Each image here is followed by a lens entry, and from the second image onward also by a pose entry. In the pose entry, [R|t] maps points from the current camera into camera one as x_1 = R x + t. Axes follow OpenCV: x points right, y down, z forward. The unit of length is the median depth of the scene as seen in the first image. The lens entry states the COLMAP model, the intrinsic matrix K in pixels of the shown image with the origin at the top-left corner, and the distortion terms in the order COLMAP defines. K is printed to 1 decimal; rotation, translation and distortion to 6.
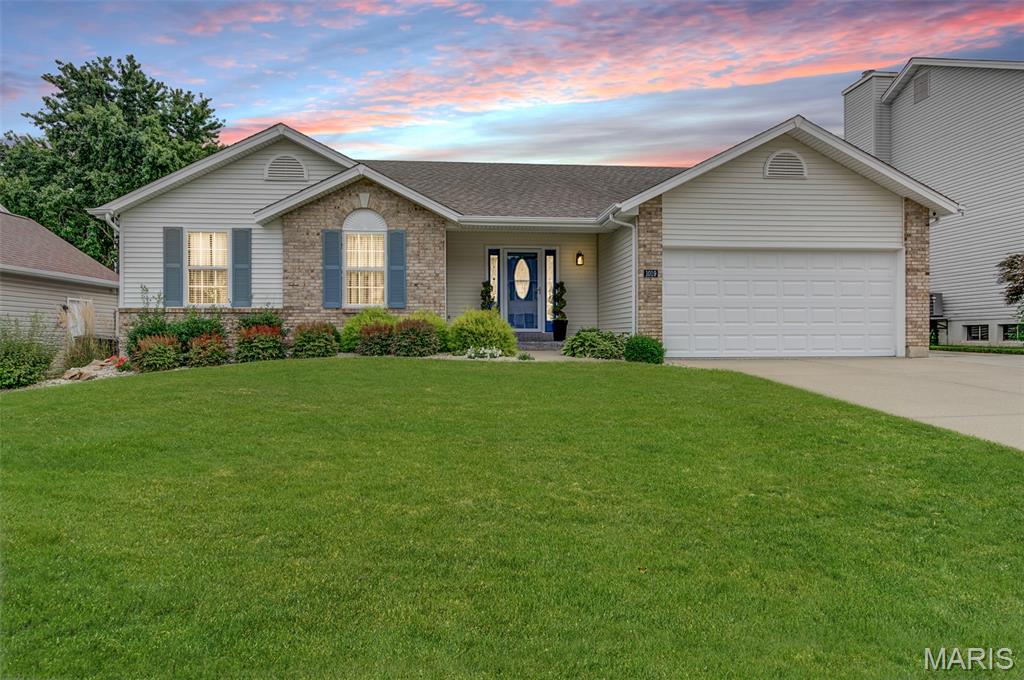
lens RADIAL K [[615.6, 0, 510.4], [0, 615.6, 341.7], [0, 0, 1]] dist [0.000450, 0.000724]
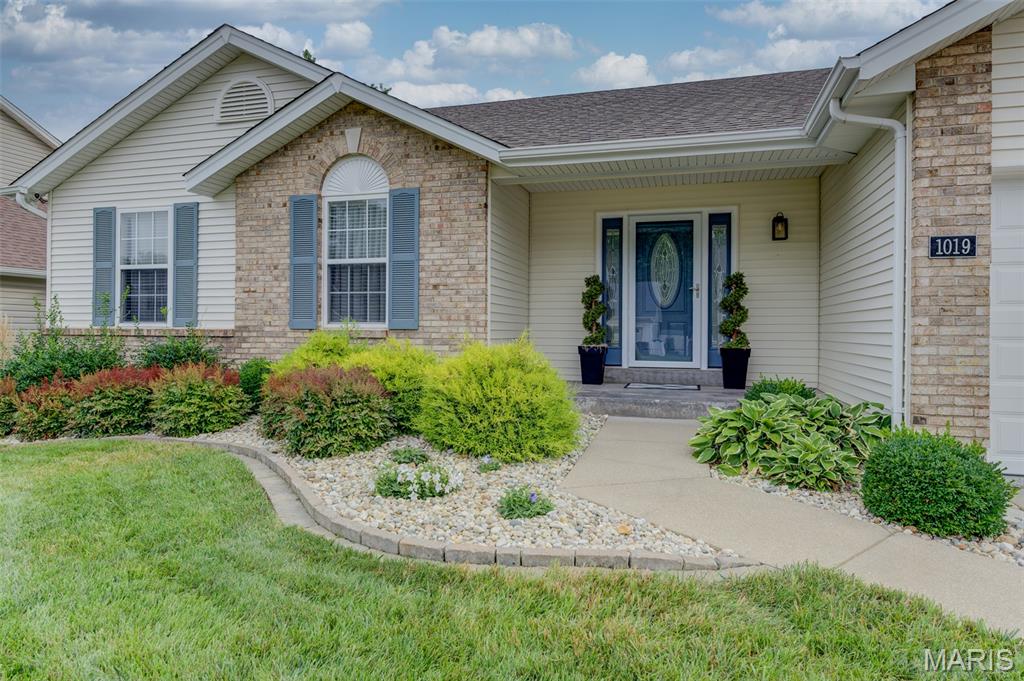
lens RADIAL K [[615.6, 0, 509.2], [0, 615.6, 333.8], [0, 0, 1]] dist [0.000450, 0.000724]
pose [[0.930499, 0.009998, -0.366159, 0.110374], [-0.010909, 0.999940, -0.000418, -0.052543], [0.366133, 0.004384, 0.930552, 0.529482]]
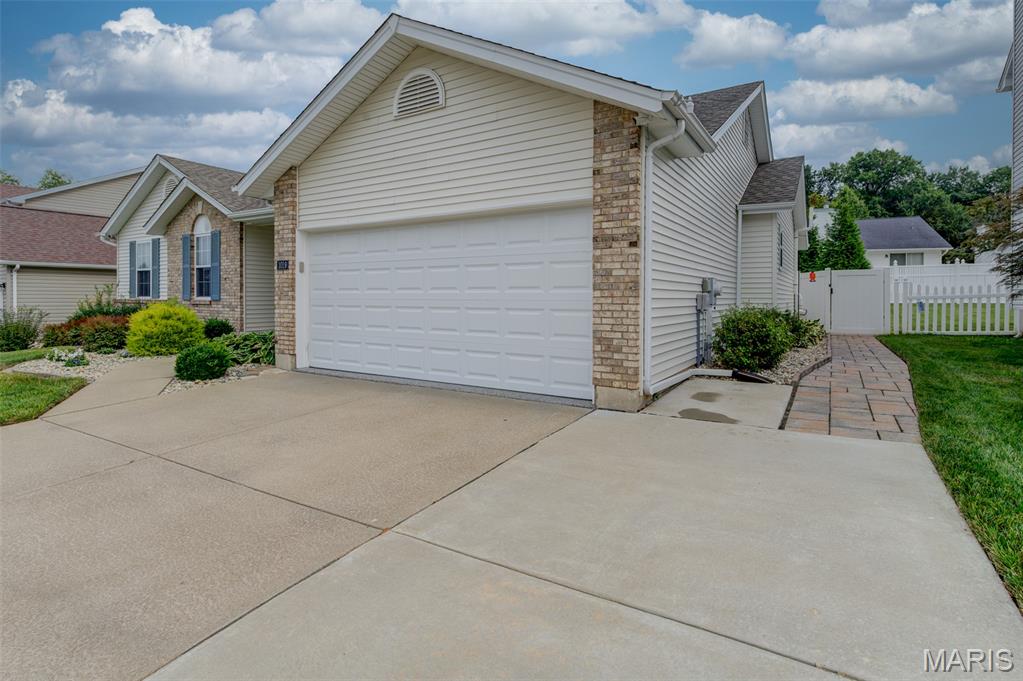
lens RADIAL K [[499.8, 0, 527.6], [0, 499.8, 297.8], [0, 0, 1]] dist [-0.000684, 0.000181]
pose [[0.803238, 0.007418, -0.595611, 0.837648], [-0.007162, 0.999970, 0.002795, -0.066799], [0.595615, 0.002020, 0.803268, 0.617581]]
